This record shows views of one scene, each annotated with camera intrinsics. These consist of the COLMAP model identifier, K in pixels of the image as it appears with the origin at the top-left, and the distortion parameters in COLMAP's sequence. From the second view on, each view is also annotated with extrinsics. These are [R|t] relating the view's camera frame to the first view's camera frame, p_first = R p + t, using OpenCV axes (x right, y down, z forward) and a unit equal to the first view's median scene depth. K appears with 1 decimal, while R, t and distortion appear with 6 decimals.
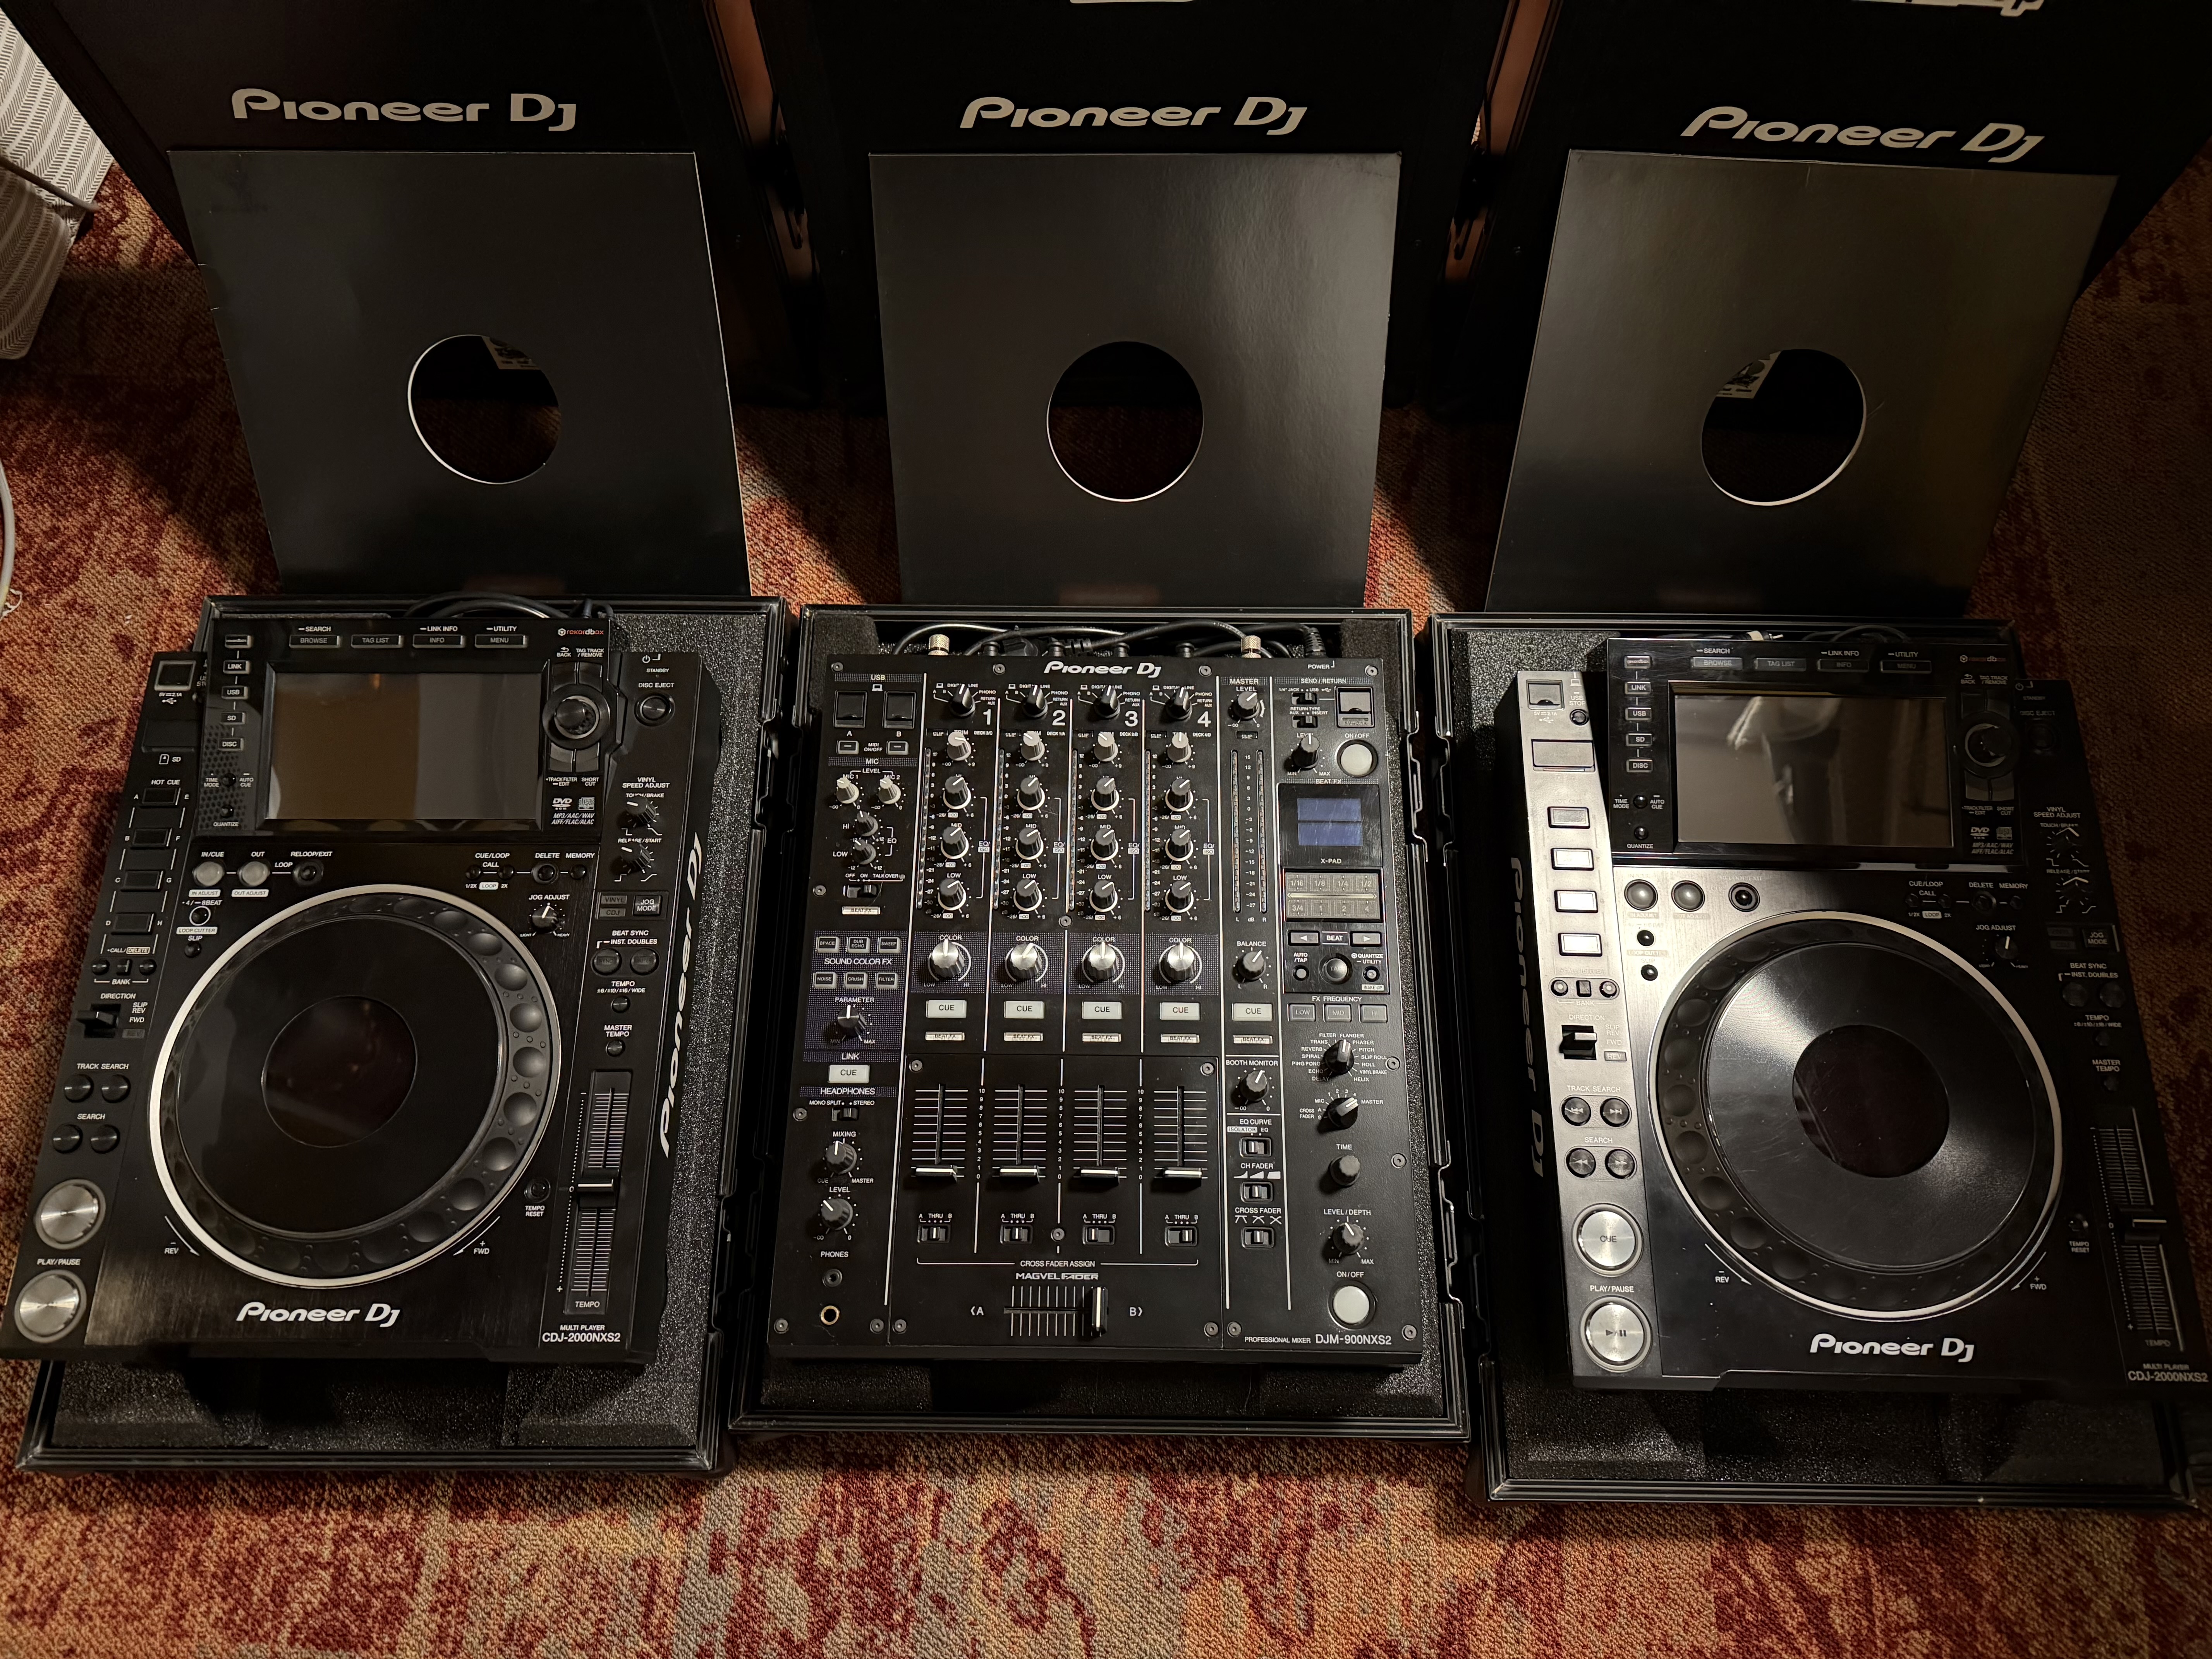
lens RADIAL K [[1526.0, 0, 1106.0], [0, 1526.0, 829.5], [0, 0, 1]] dist [0.017466, -0.016698]
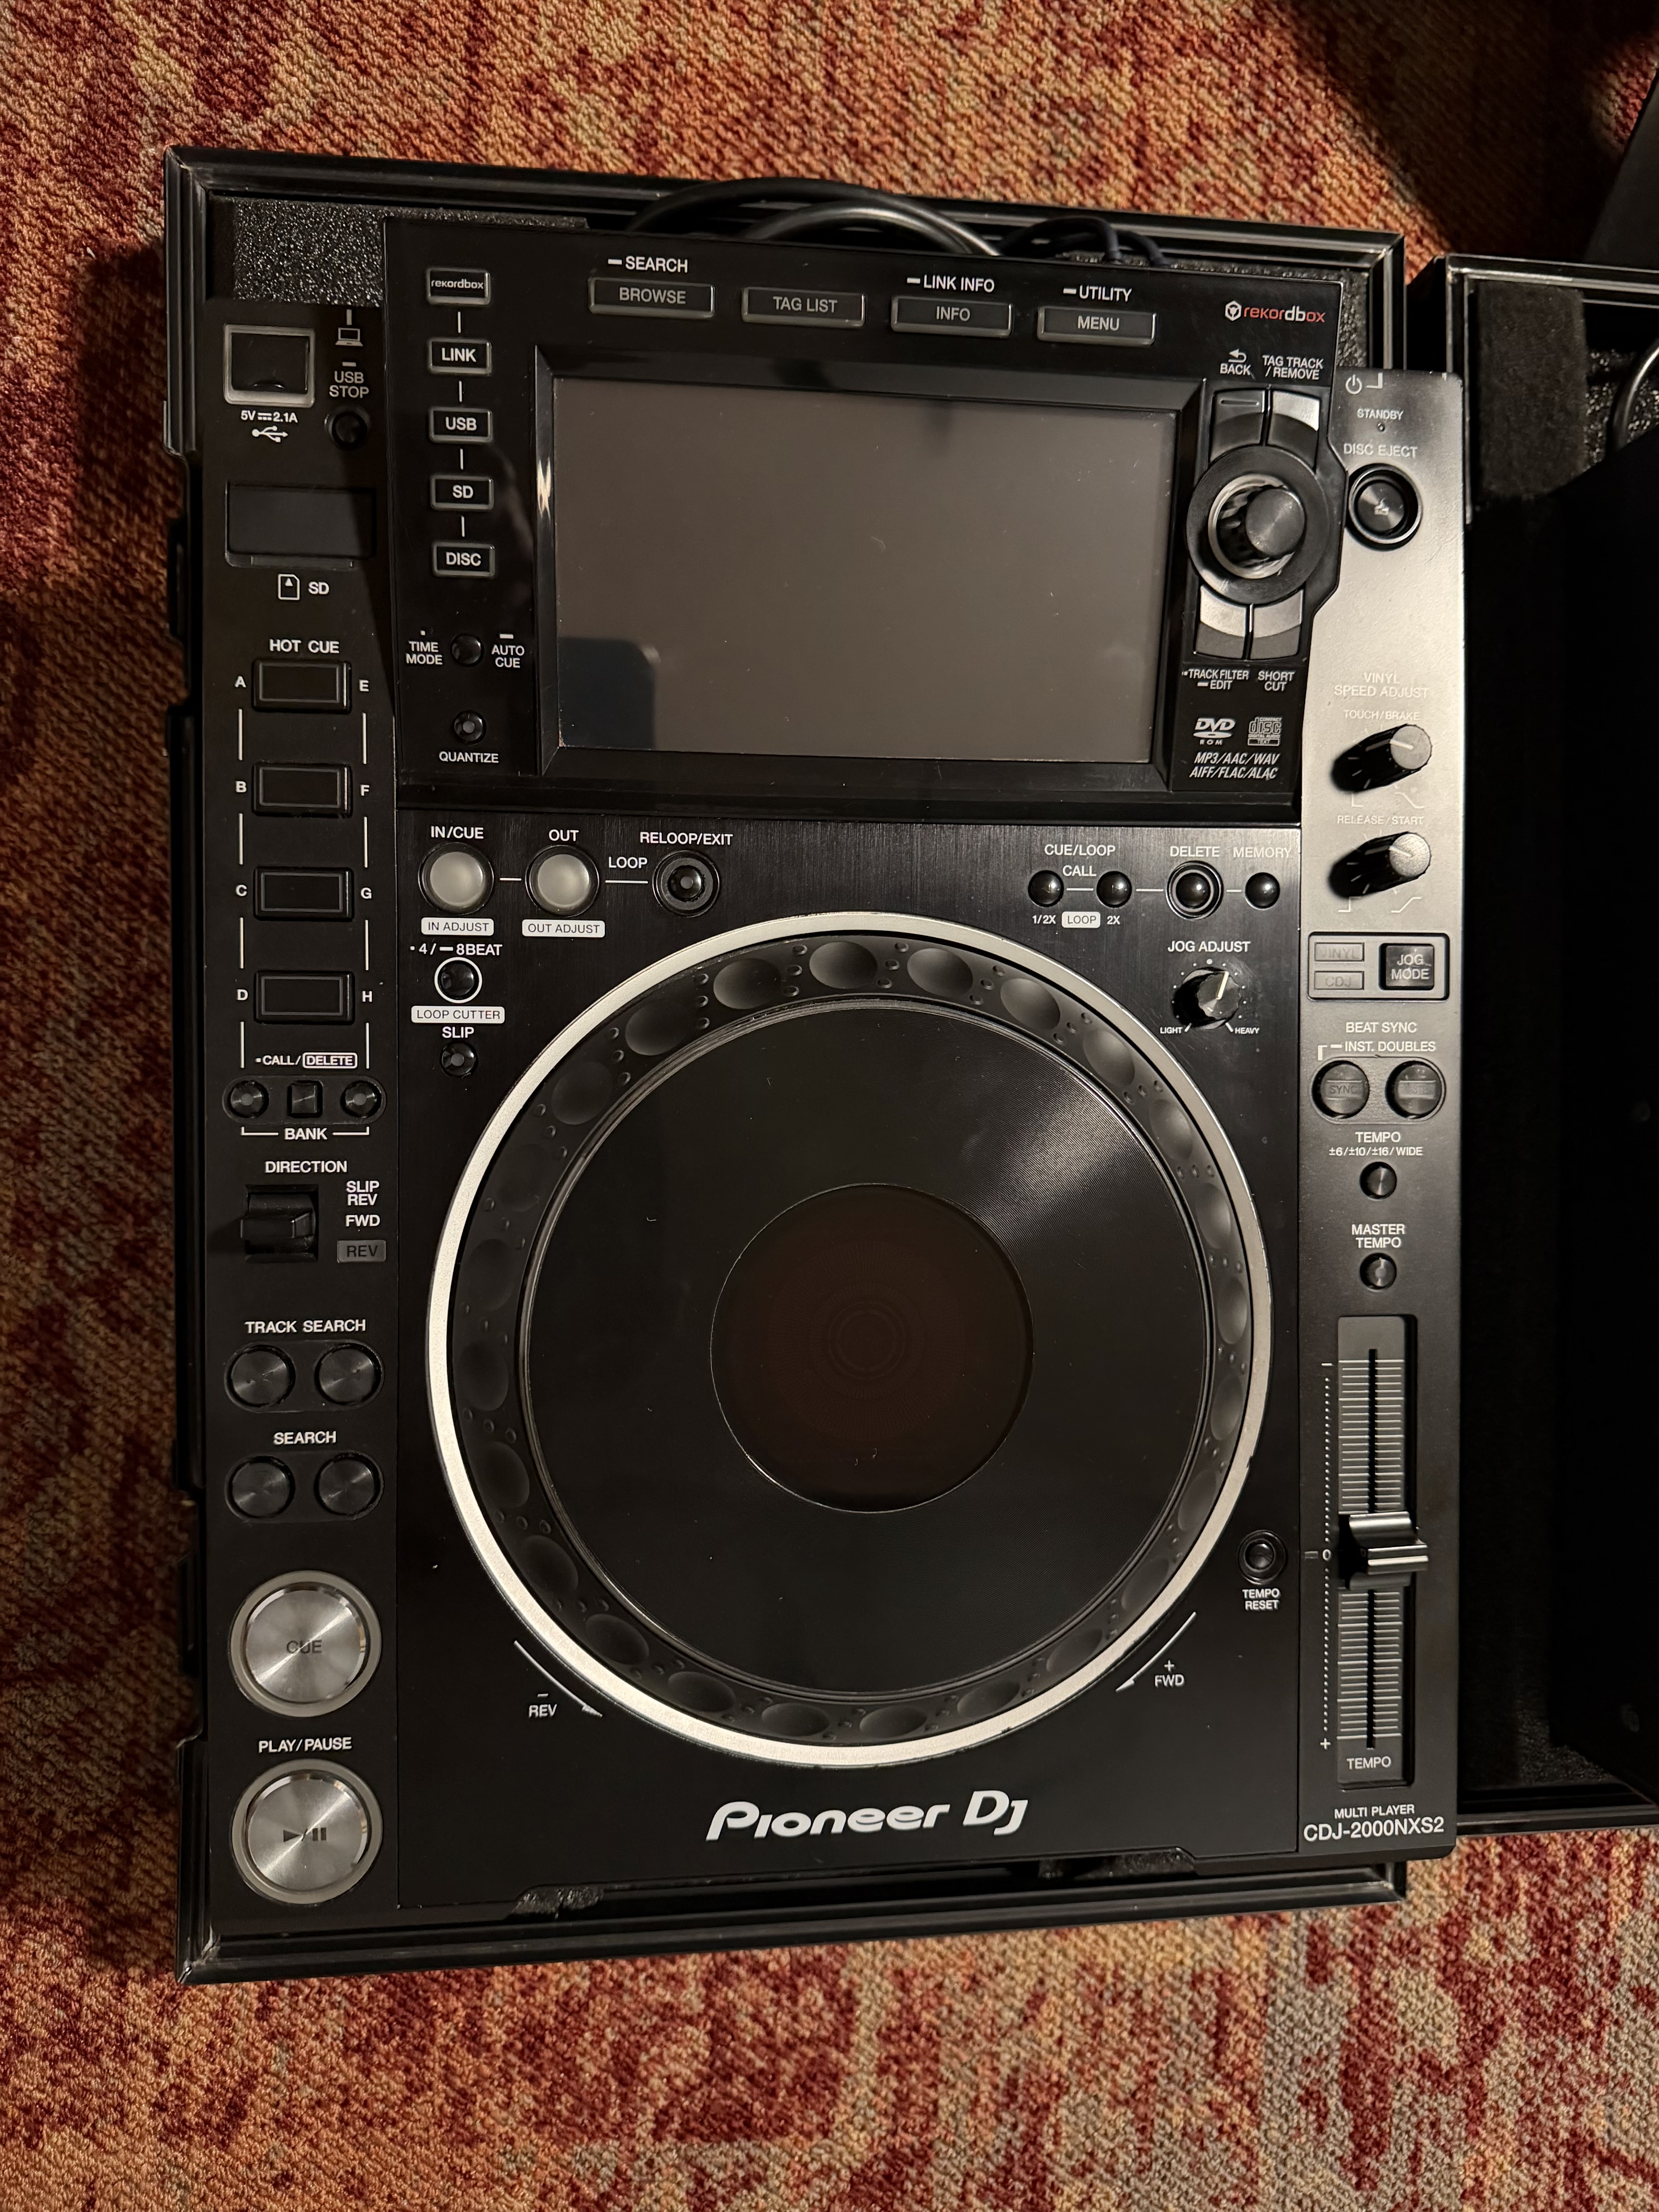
lens RADIAL K [[1626.4, 0, 919.4], [0, 1626.4, 1108.6], [0, 0, 1]] dist [0.029236, -0.050350]
pose [[0.991927, 0.001931, 0.126797, -0.506360], [-0.045429, 0.938933, 0.341088, -0.073025], [-0.118396, -0.344095, 0.931441, 0.522351]]
